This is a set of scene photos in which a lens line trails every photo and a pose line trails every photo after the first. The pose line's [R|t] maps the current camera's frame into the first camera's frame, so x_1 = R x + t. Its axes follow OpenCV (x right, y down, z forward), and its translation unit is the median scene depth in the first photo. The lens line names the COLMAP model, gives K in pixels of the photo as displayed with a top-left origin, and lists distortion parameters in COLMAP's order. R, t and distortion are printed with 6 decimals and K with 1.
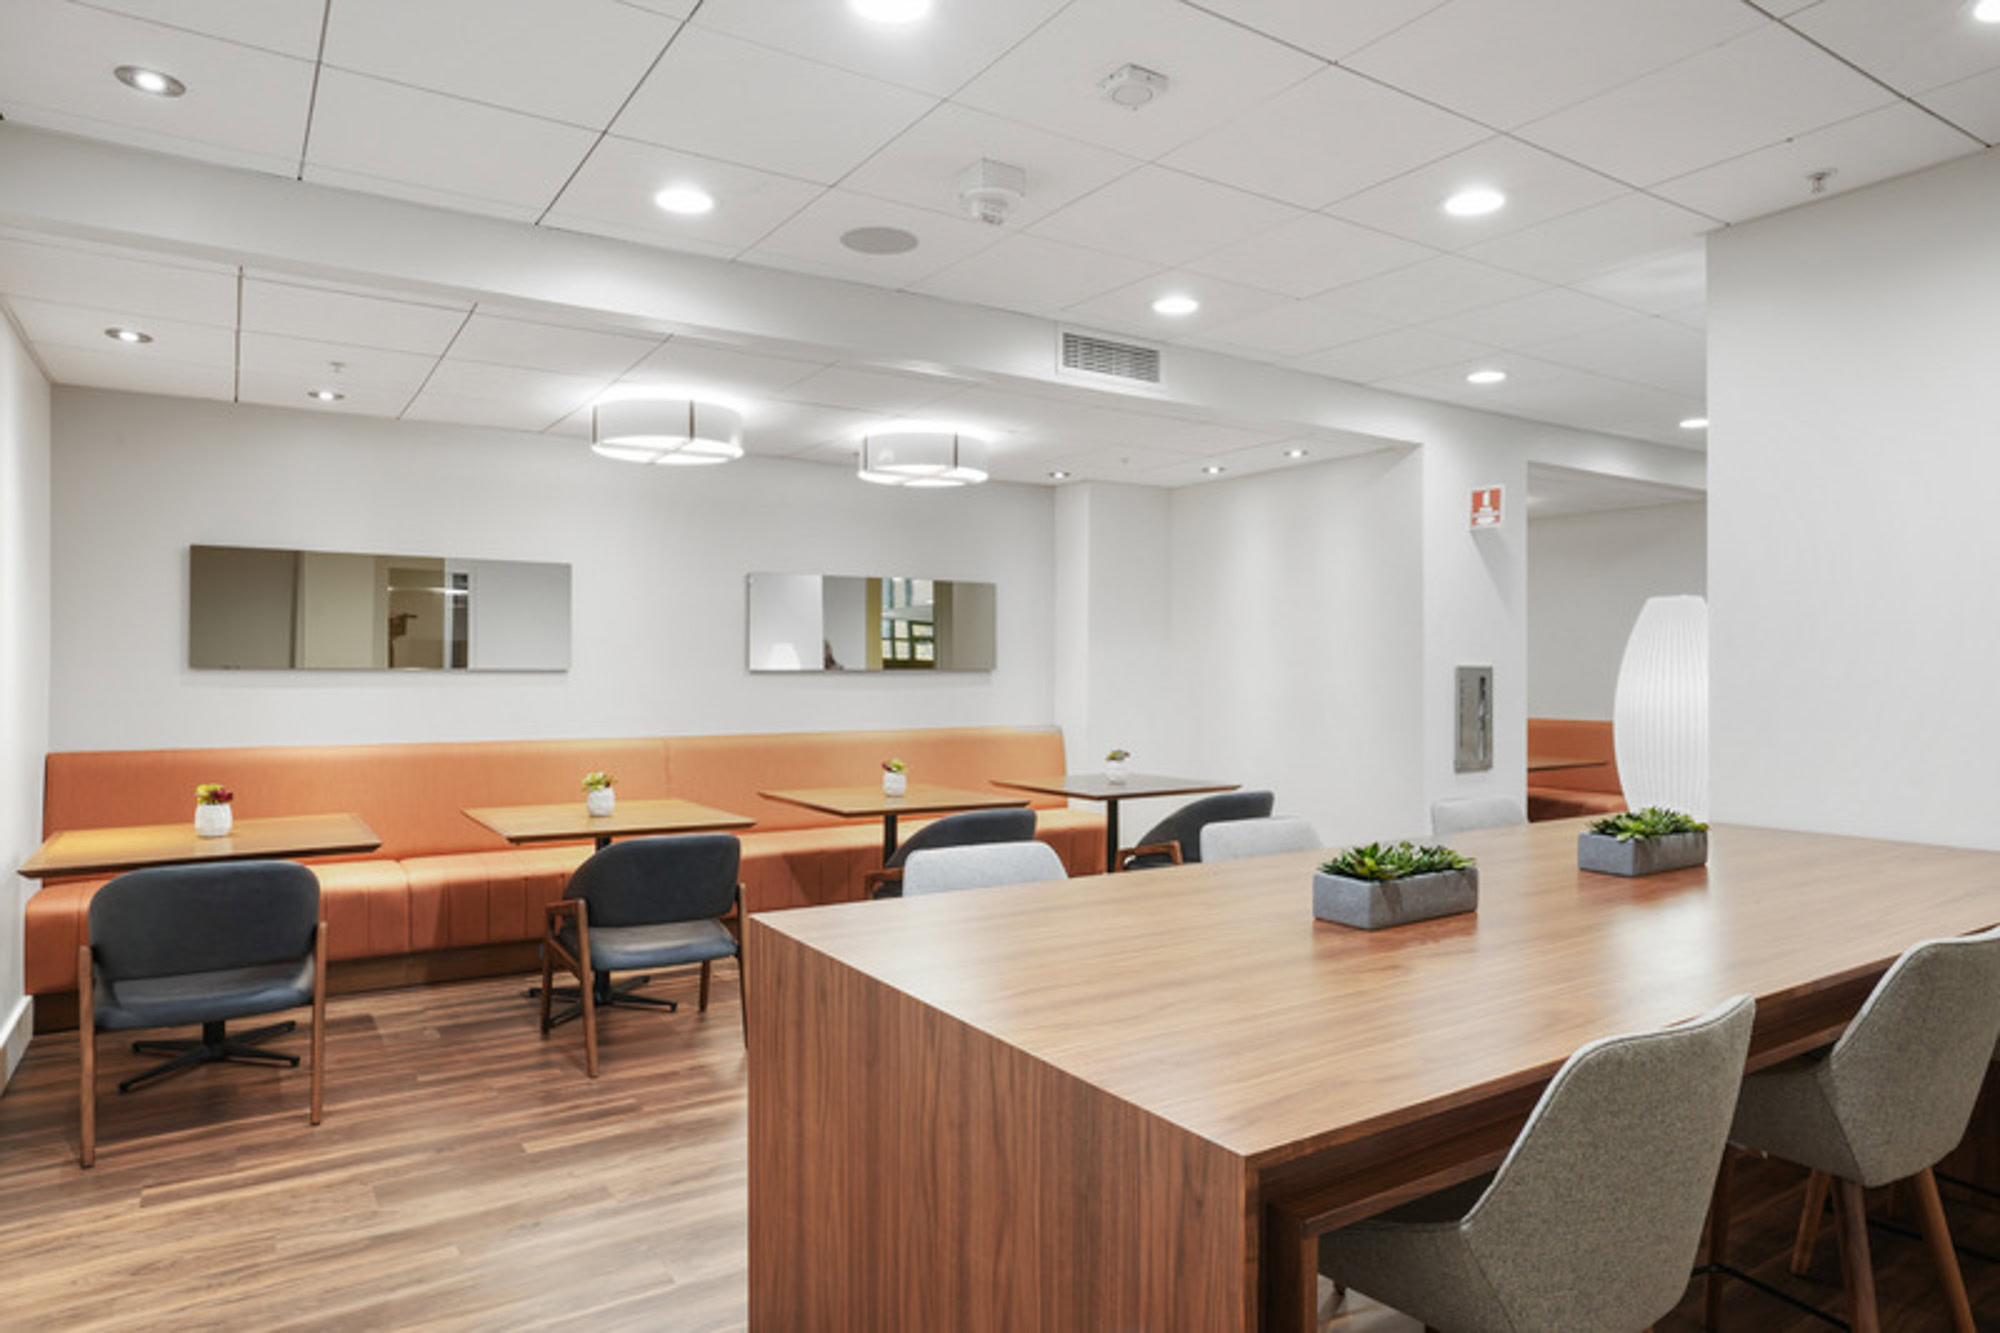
lens RADIAL K [[1226.9, 0, 1000.0], [0, 1226.9, 666.5], [0, 0, 1]] dist [-0.002095, -0.000334]
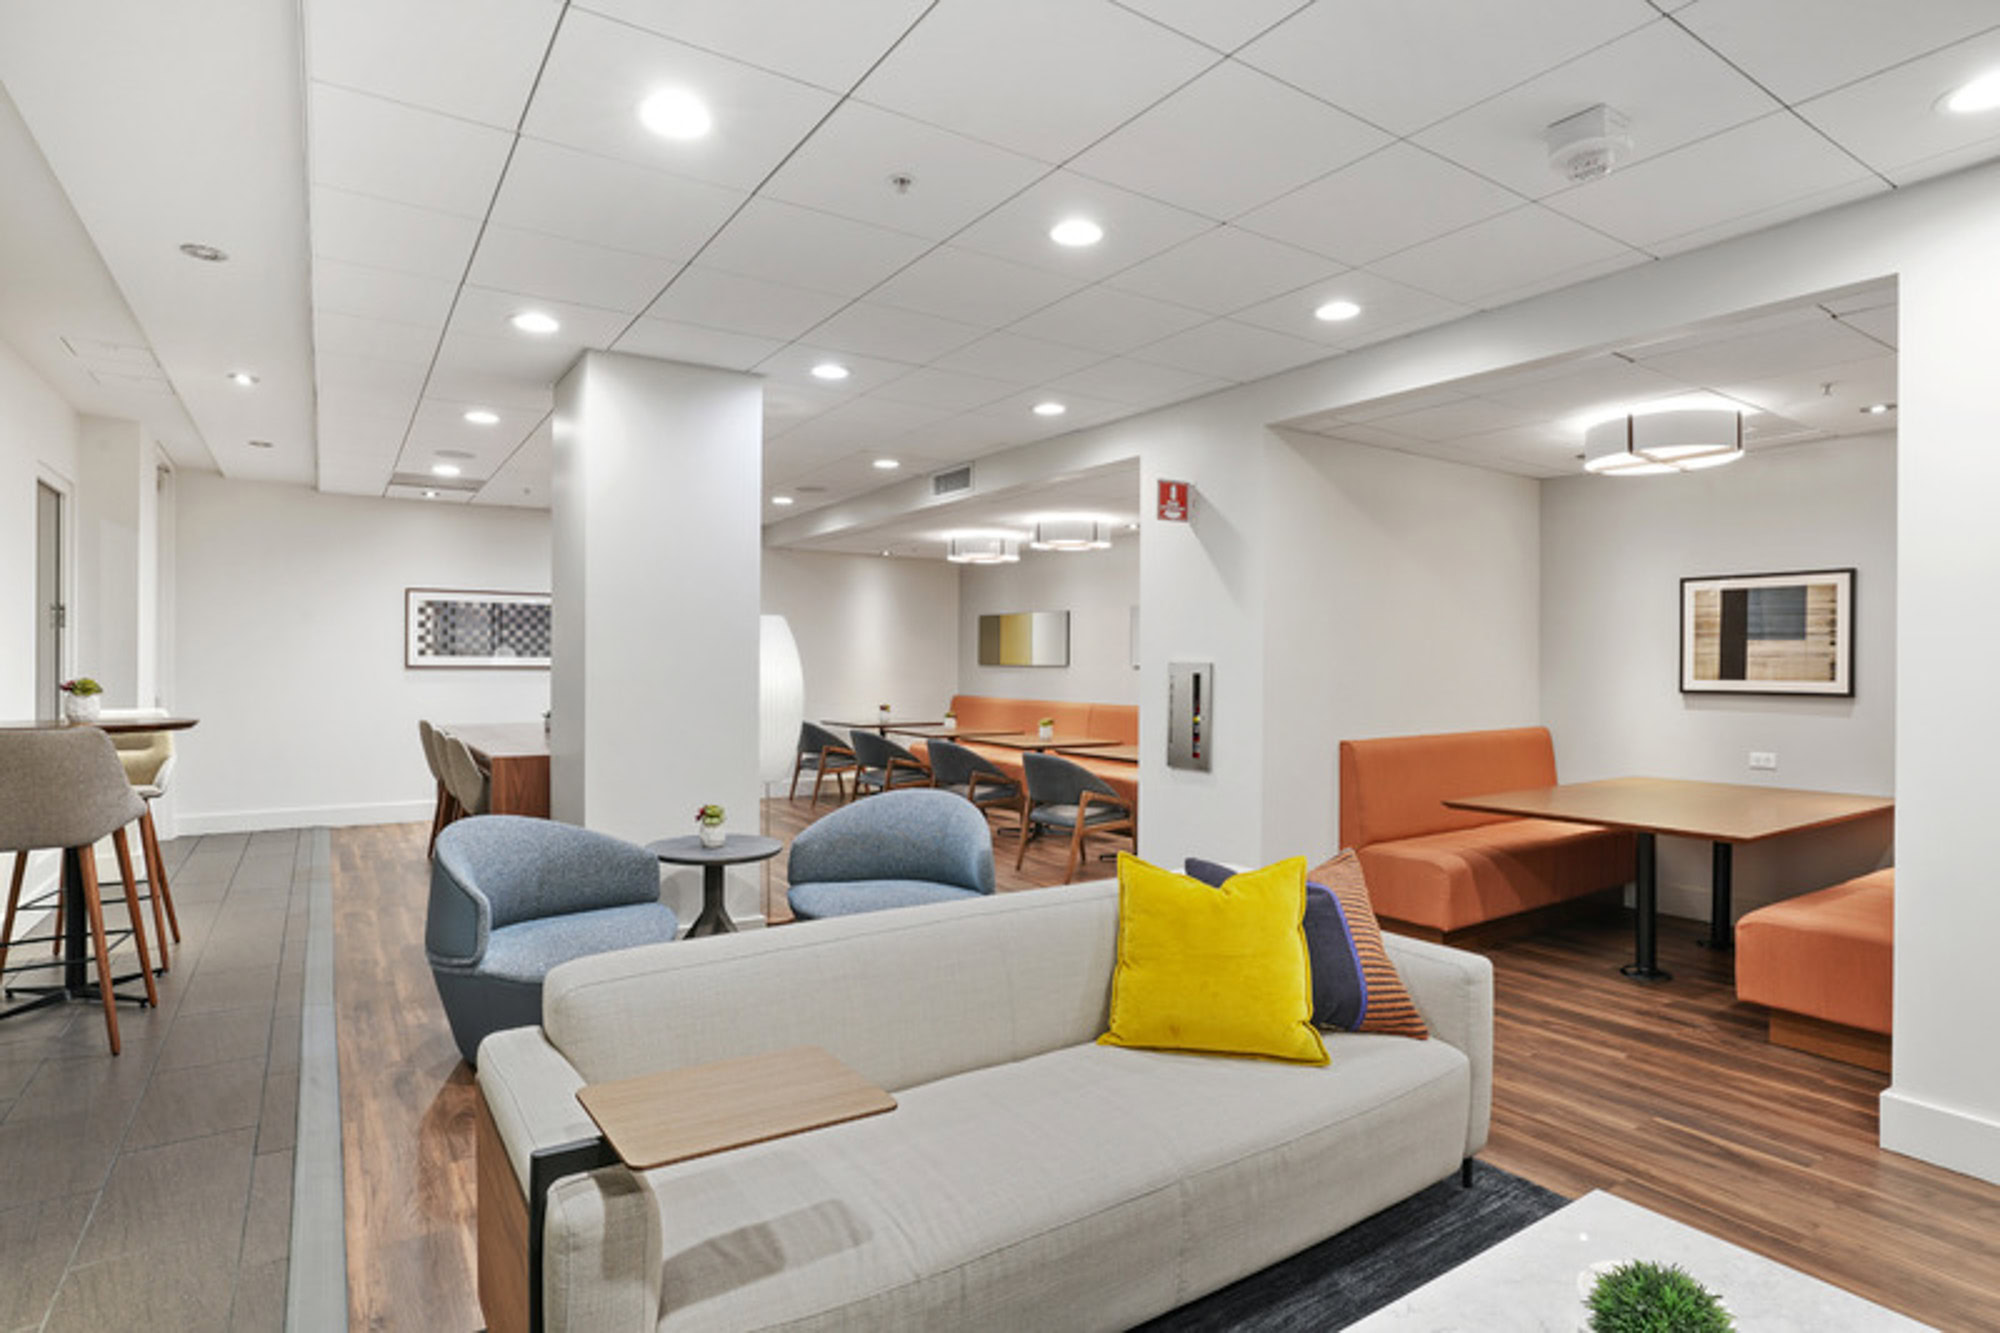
lens RADIAL K [[1020.2, 0, 1000.0], [0, 1020.2, 666.5], [0, 0, 1]] dist [0.004575, 0.001591]
pose [[0.020234, -0.004197, -0.999786, 1.343704], [-0.003928, 0.999983, -0.004277, 0.012428], [0.999788, 0.004014, 0.020217, 0.913274]]
